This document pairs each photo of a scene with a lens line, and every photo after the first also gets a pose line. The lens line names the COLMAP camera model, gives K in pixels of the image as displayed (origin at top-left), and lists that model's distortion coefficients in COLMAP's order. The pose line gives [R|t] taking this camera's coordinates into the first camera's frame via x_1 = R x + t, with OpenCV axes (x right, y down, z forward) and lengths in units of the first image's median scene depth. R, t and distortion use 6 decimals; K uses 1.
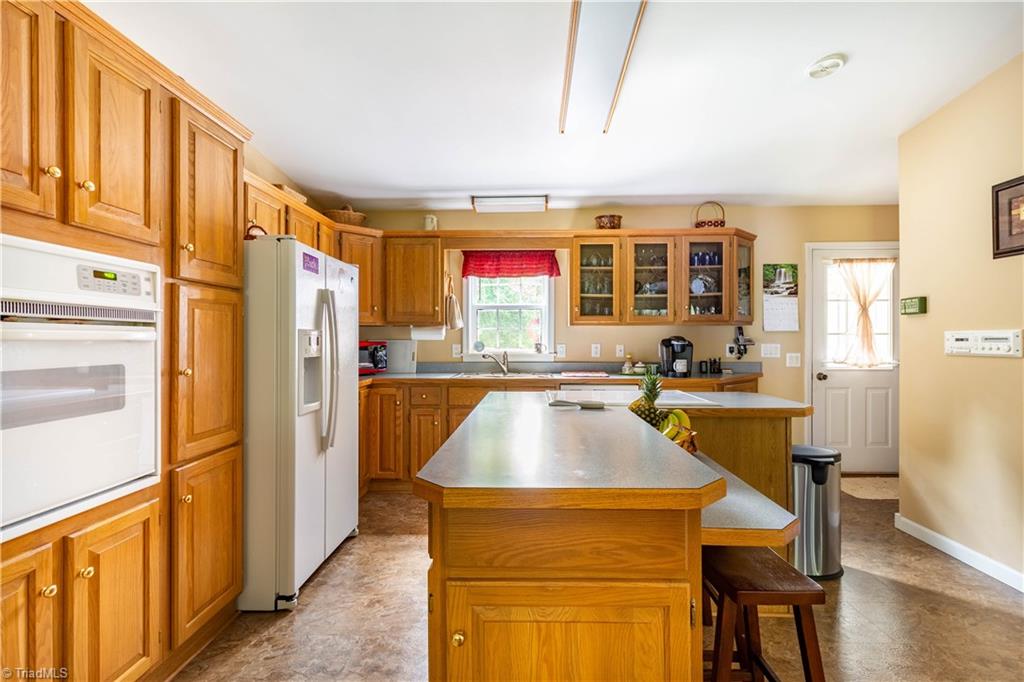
lens RADIAL K [[475.2, 0, 516.2], [0, 475.2, 342.3], [0, 0, 1]] dist [-0.000582, -0.000483]
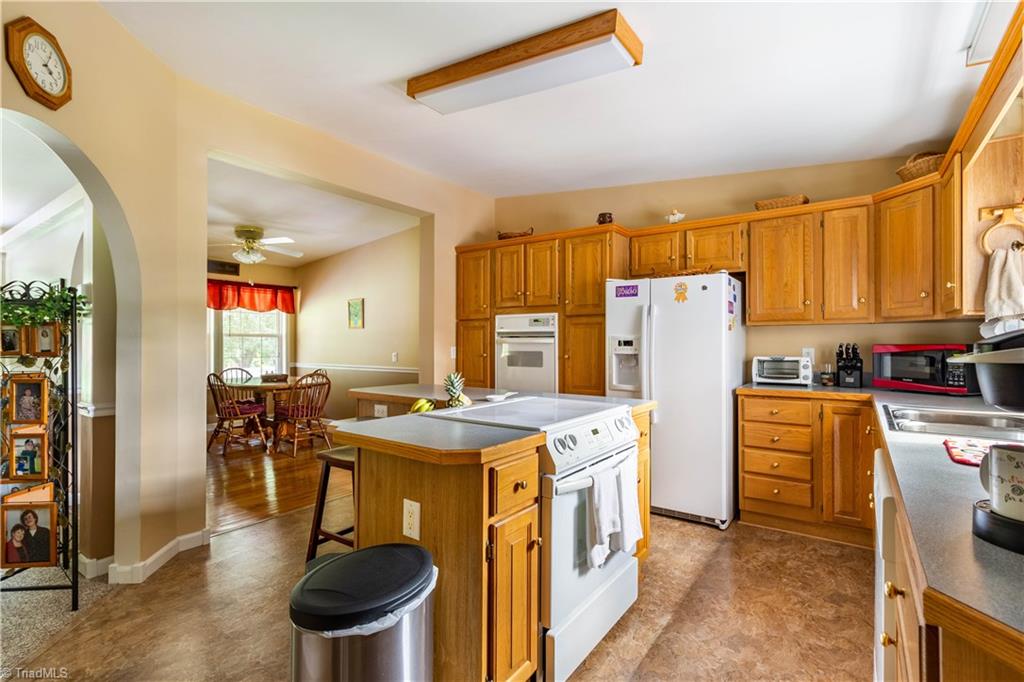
lens RADIAL K [[475.2, 0, 512.1], [0, 475.2, 339.2], [0, 0, 1]] dist [-0.000582, -0.000483]
pose [[-0.563852, -0.004213, -0.825865, 0.571464], [-0.001806, 0.999991, -0.003868, -0.005106], [0.825874, -0.000690, -0.563855, 0.876005]]
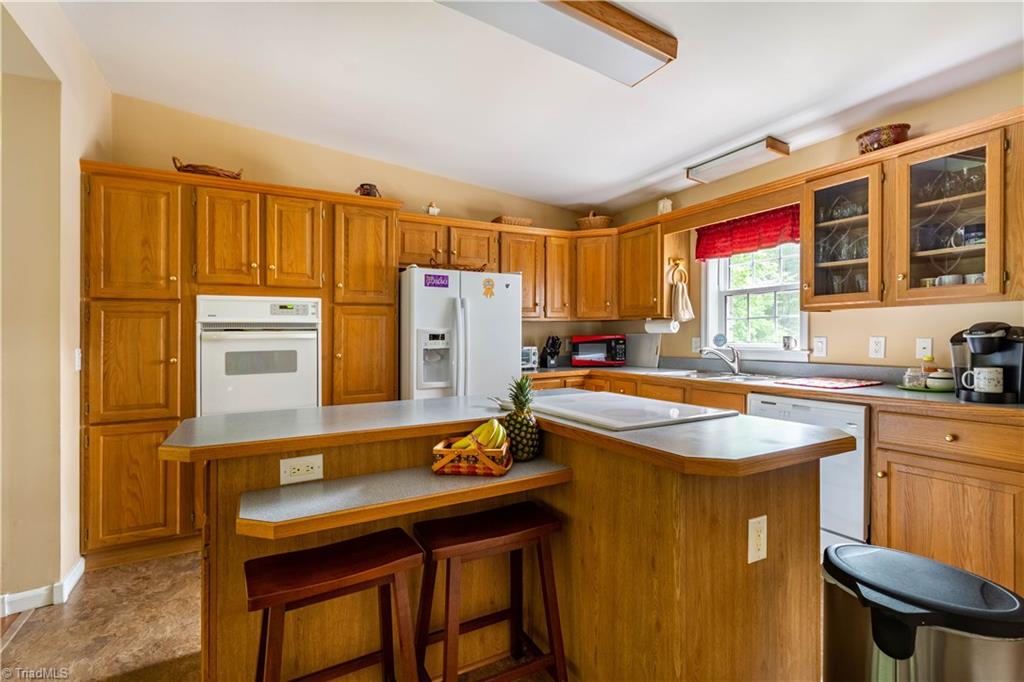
lens RADIAL K [[475.2, 0, 509.8], [0, 475.2, 337.3], [0, 0, 1]] dist [-0.000582, -0.000483]
pose [[0.502510, -0.001824, -0.864569, 0.496749], [0.008411, 0.999961, 0.002779, -0.002198], [0.864530, -0.008668, 0.502506, 0.276746]]
